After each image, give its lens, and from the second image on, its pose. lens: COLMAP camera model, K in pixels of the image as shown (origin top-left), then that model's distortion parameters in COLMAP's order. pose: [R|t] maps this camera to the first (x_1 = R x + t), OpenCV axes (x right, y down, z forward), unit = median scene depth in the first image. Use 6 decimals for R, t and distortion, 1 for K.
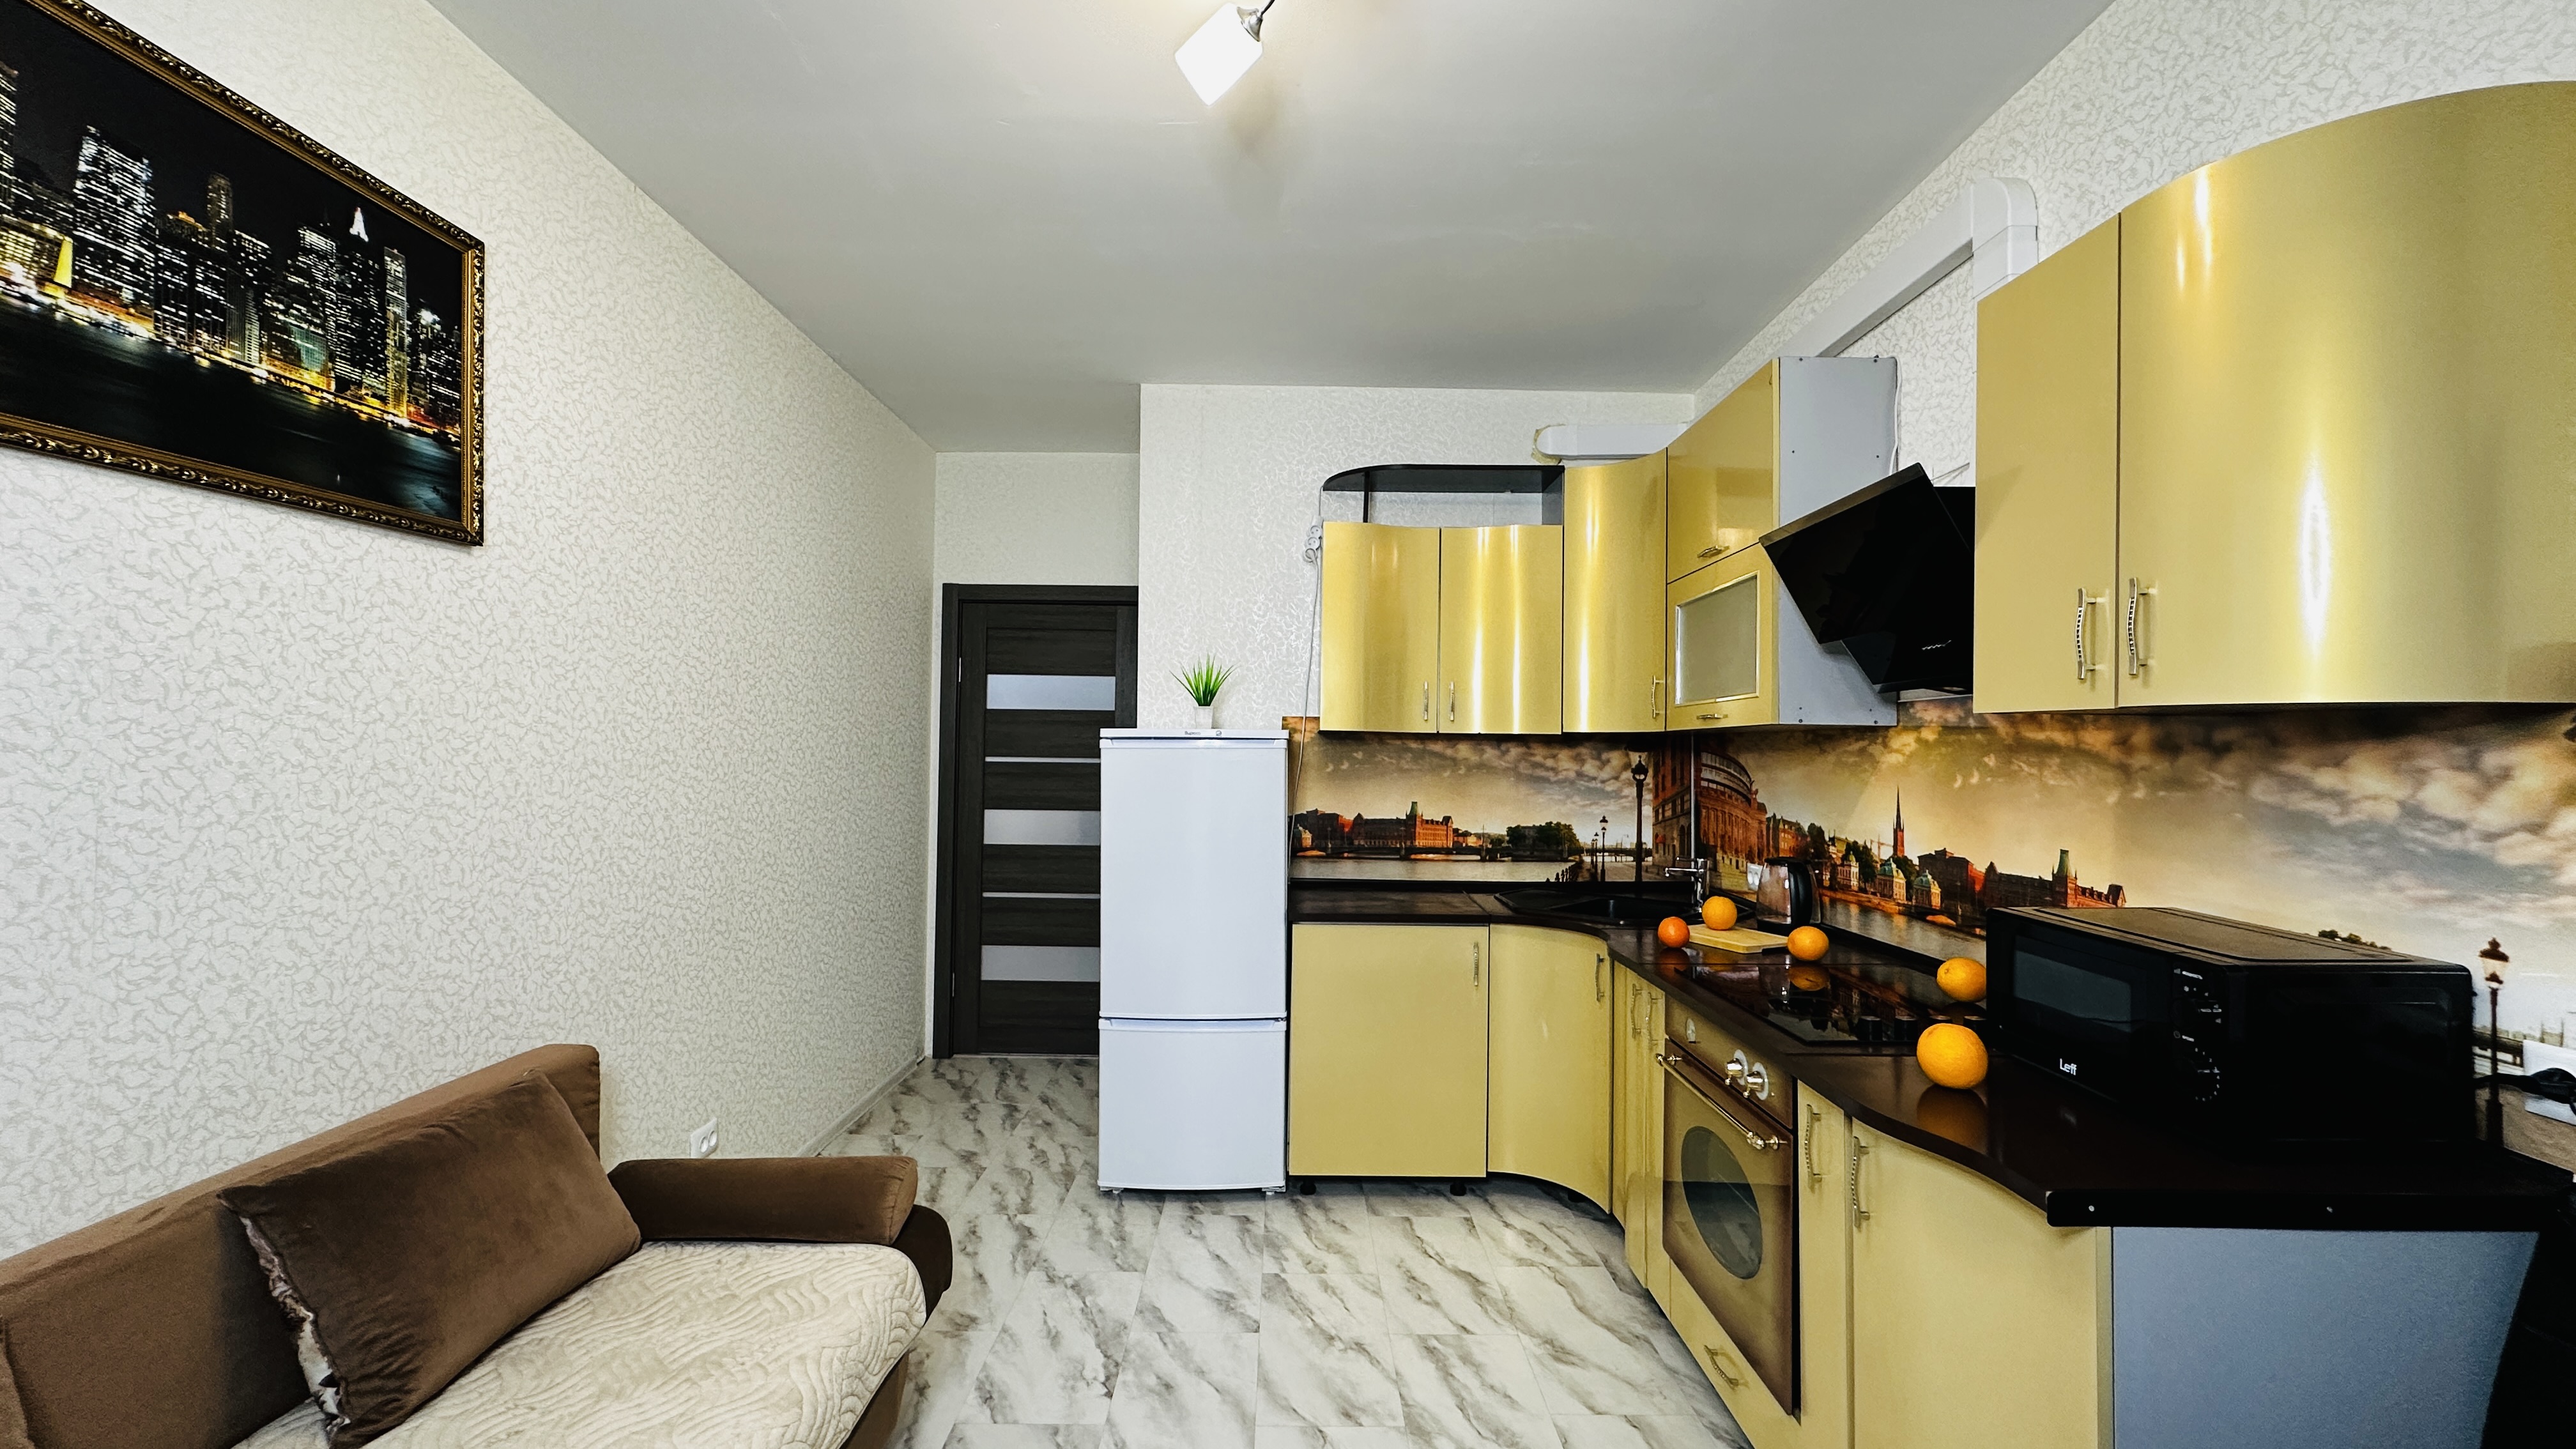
lens RADIAL K [[1024.2, 0, 1289.9], [0, 1024.2, 728.2], [0, 0, 1]] dist [0.000236, -0.000032]
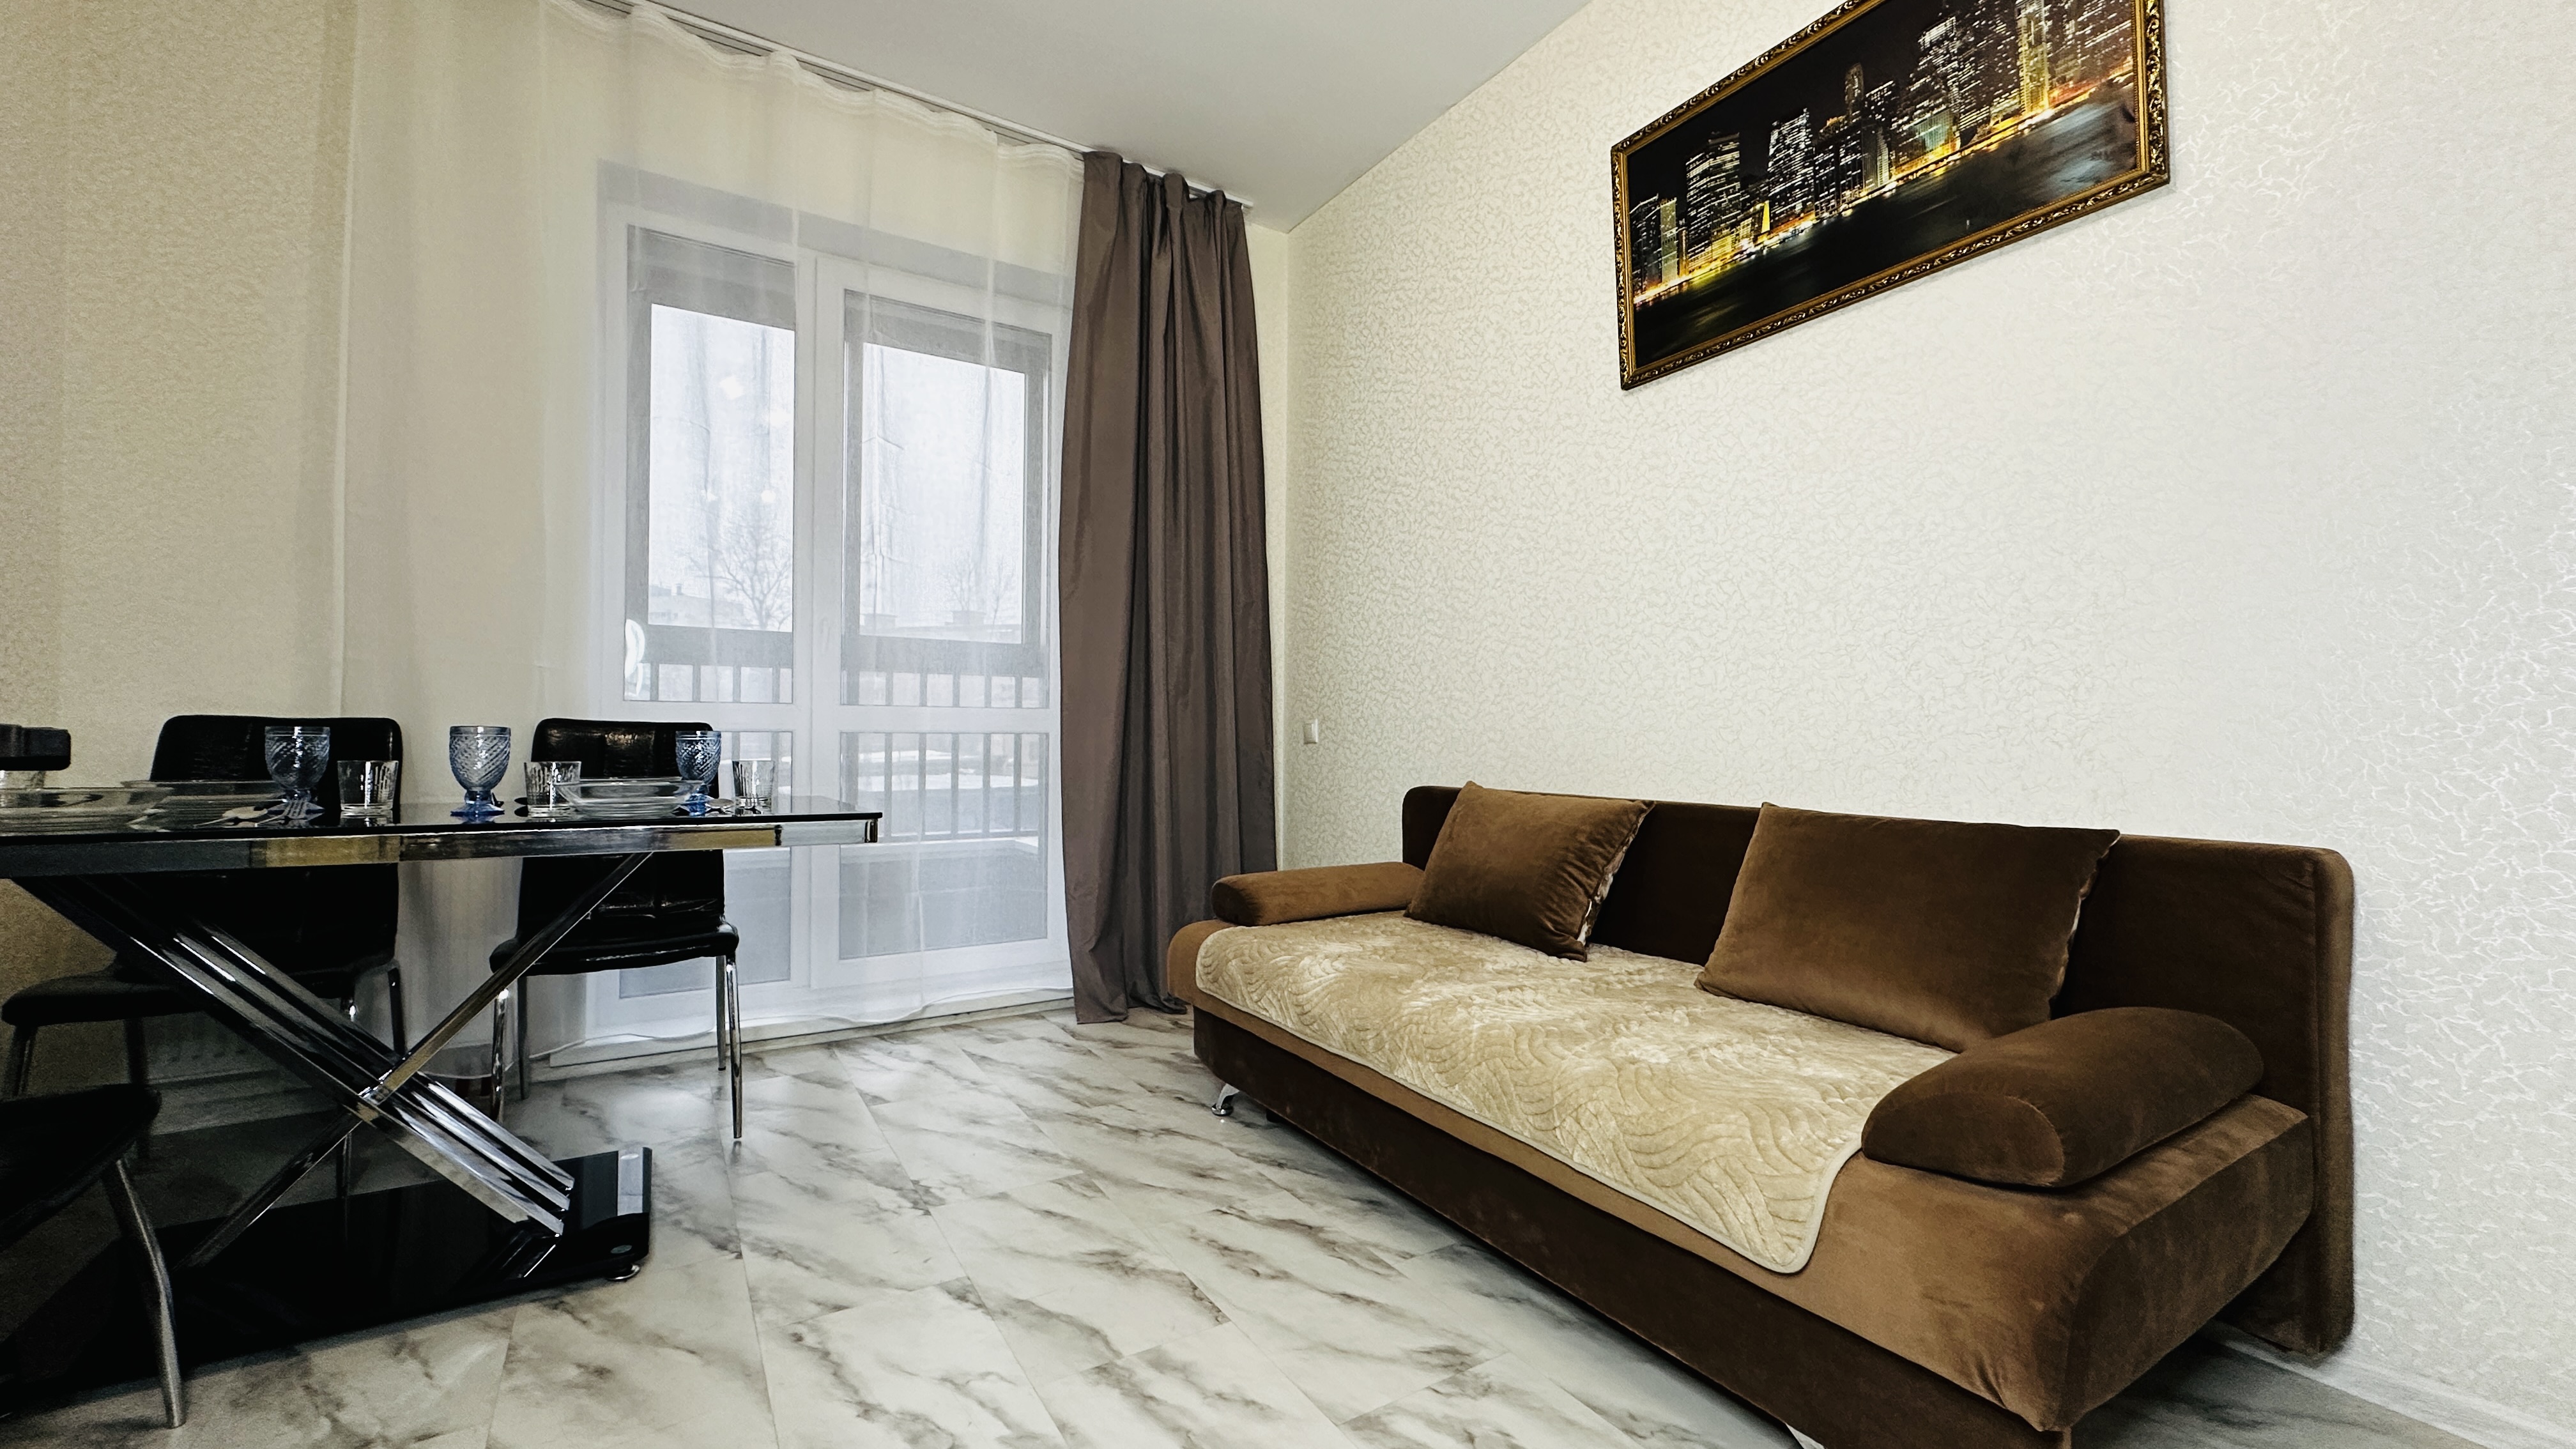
lens RADIAL K [[1024.2, 0, 1289.9], [0, 1024.2, 728.2], [0, 0, 1]] dist [0.000236, -0.000032]
pose [[-0.845839, -0.021161, -0.533019, 0.185508], [-0.004268, 0.999449, -0.032905, 0.255394], [0.533422, -0.025558, -0.845463, 1.193184]]
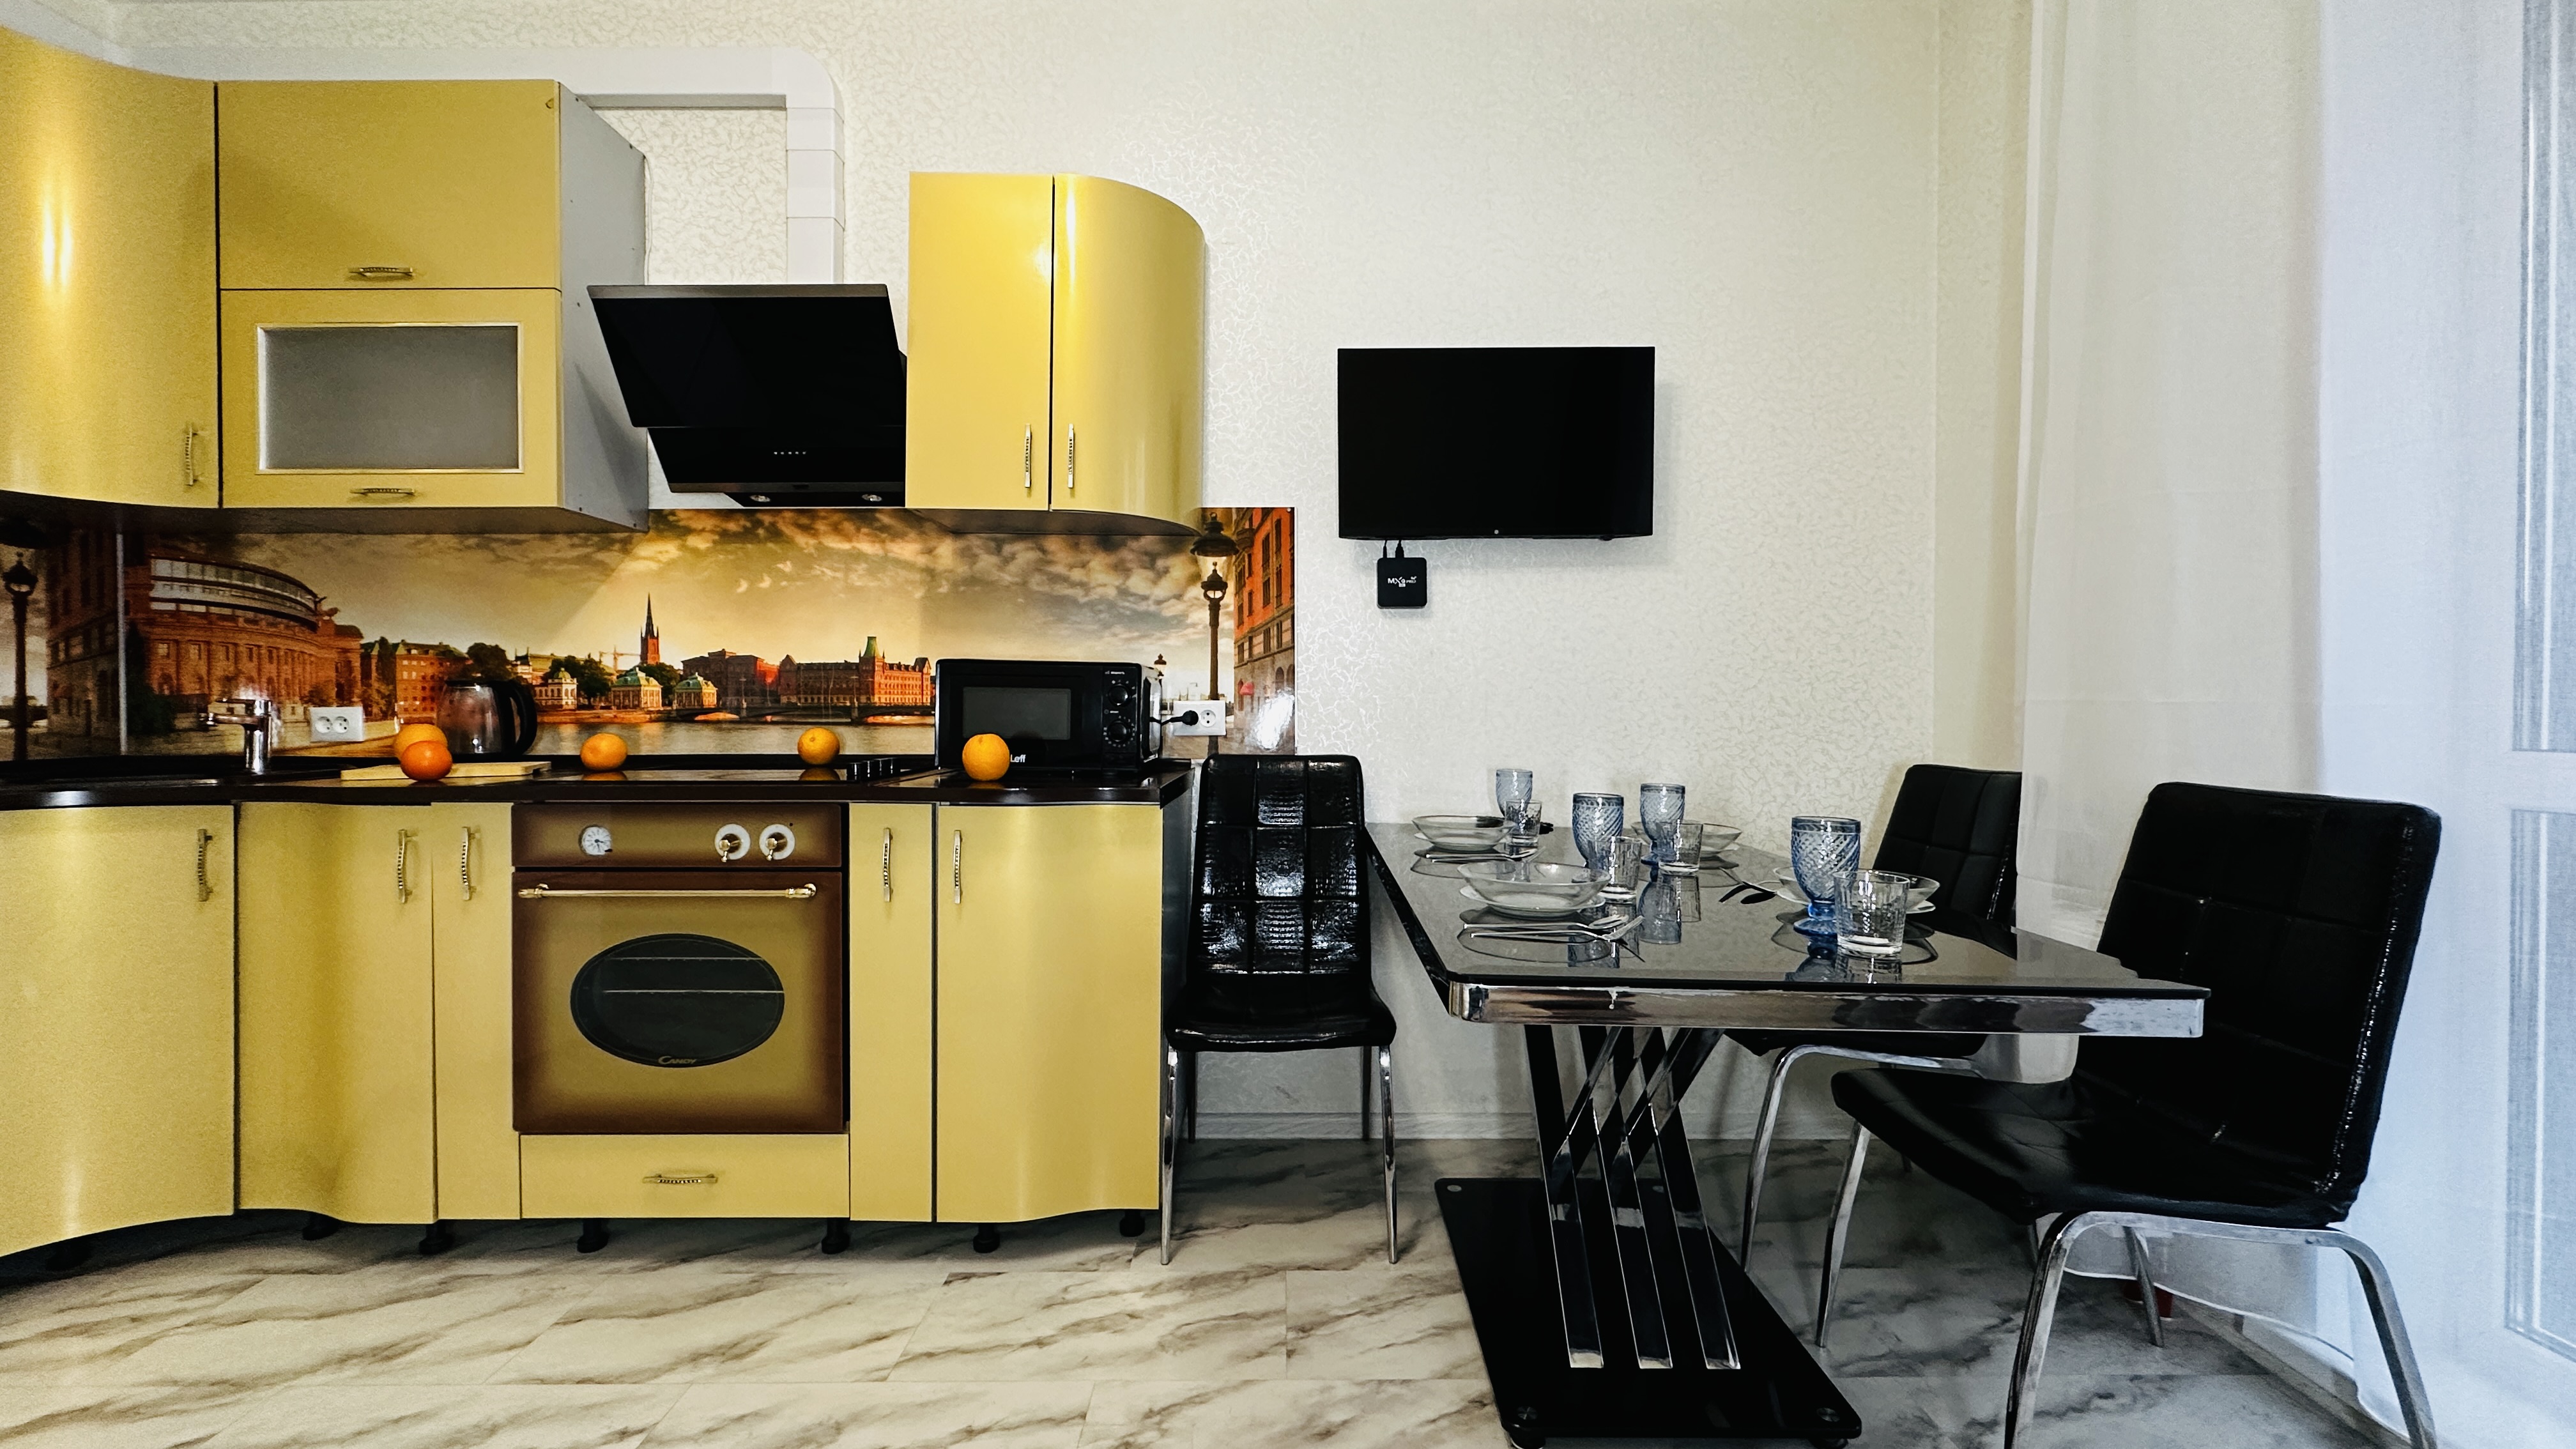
lens RADIAL K [[1024.2, 0, 1289.9], [0, 1024.2, 728.2], [0, 0, 1]] dist [0.000236, -0.000032]
pose [[-0.003289, -0.025194, 0.999677, -0.460538], [-0.023463, 0.999409, 0.025110, 0.167608], [-0.999719, -0.023373, -0.003879, 0.431336]]
